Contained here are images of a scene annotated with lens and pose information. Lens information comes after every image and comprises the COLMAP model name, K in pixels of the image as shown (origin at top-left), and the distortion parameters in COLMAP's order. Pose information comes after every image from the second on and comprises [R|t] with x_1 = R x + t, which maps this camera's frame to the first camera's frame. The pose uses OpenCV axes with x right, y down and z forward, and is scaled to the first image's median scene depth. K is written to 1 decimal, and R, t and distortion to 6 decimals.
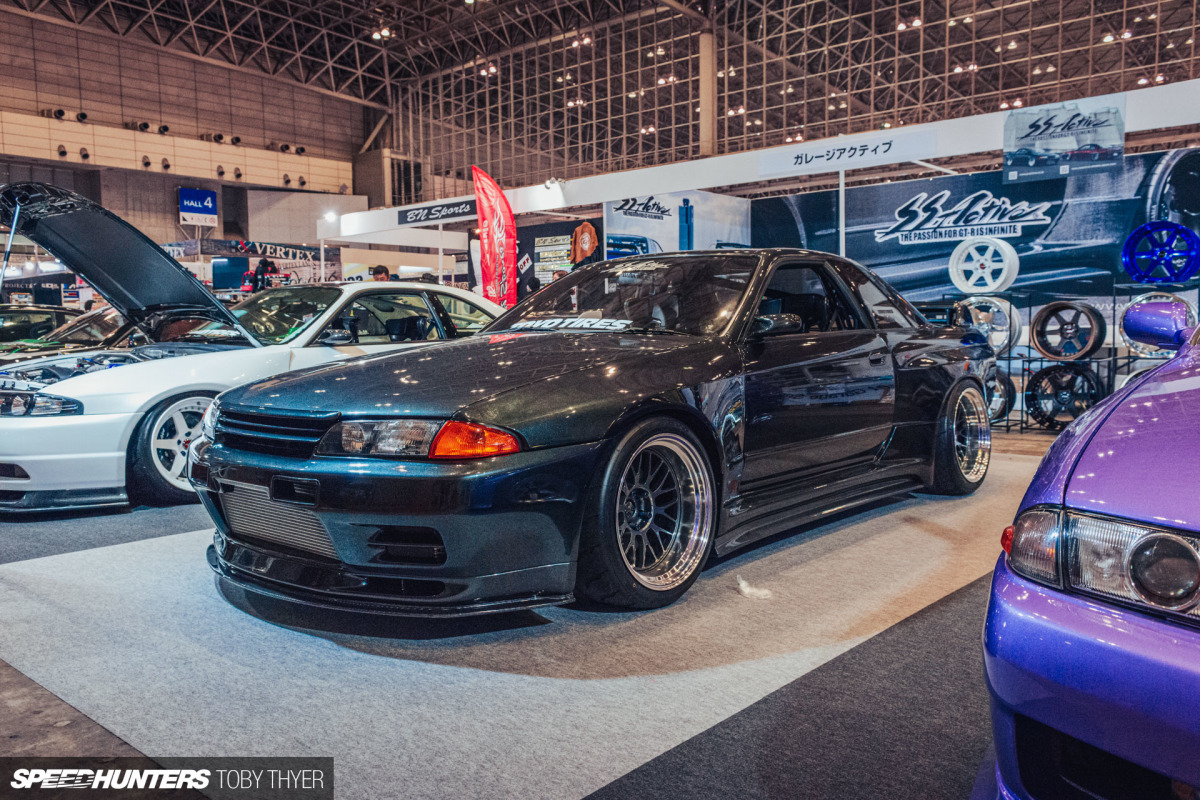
lens RADIAL K [[931.0, 0, 600.0], [0, 931.0, 400.0], [0, 0, 1]] dist [0.014222, -0.013400]
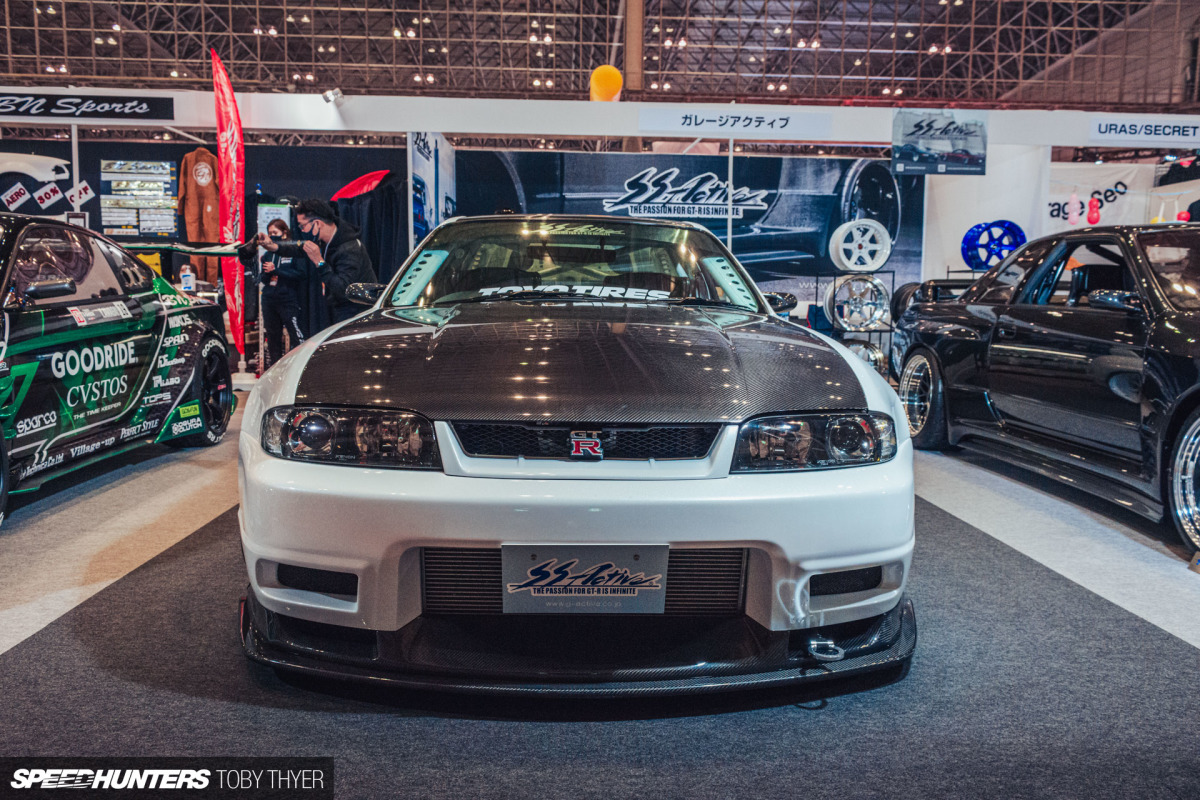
lens RADIAL K [[931.0, 0, 600.0], [0, 931.0, 400.0], [0, 0, 1]] dist [0.014222, -0.013400]
pose [[0.722242, -0.053156, 0.689595, -0.441758], [0.029346, 0.998500, 0.046233, -0.016815], [-0.691018, -0.013155, 0.722718, 0.314813]]
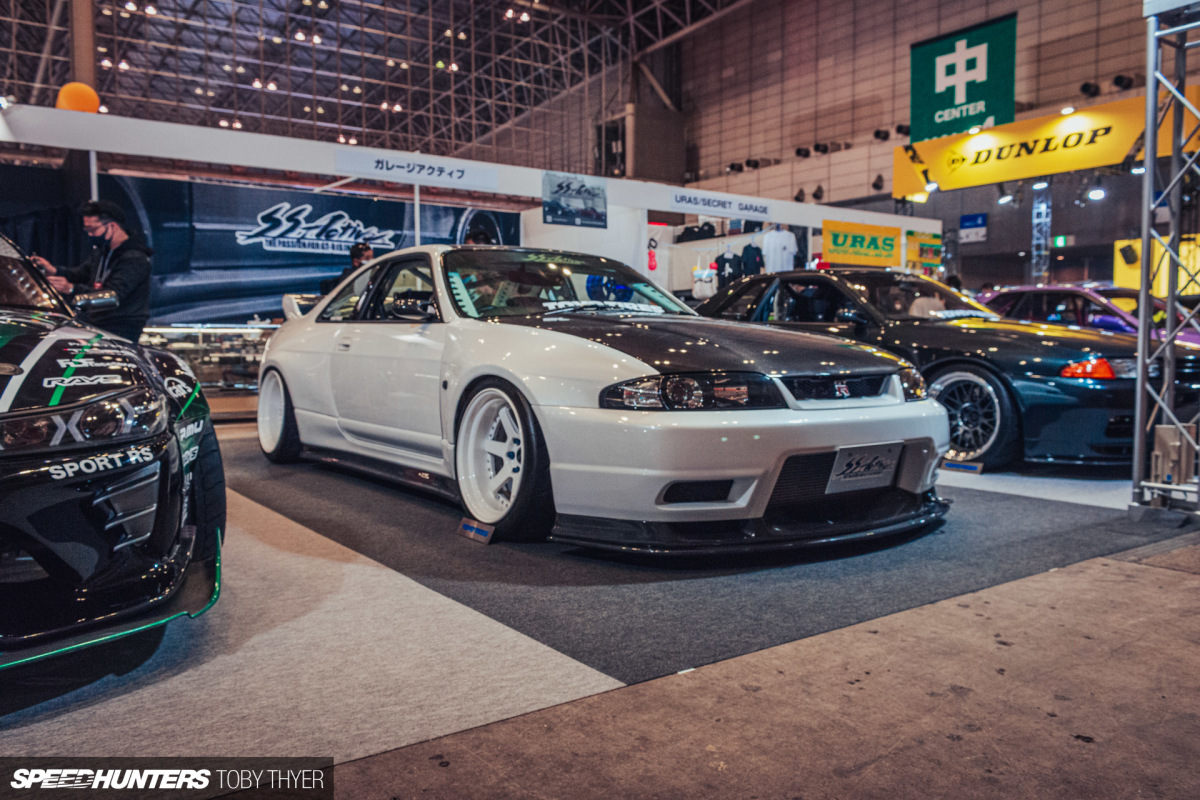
lens RADIAL K [[922.9, 0, 600.0], [0, 922.9, 400.0], [0, 0, 1]] dist [-0.000626, -0.004813]
pose [[0.228636, -0.048737, 0.972291, -0.627824], [0.071524, 0.996888, 0.033151, -0.011467], [-0.970881, 0.061962, 0.231410, 0.458735]]
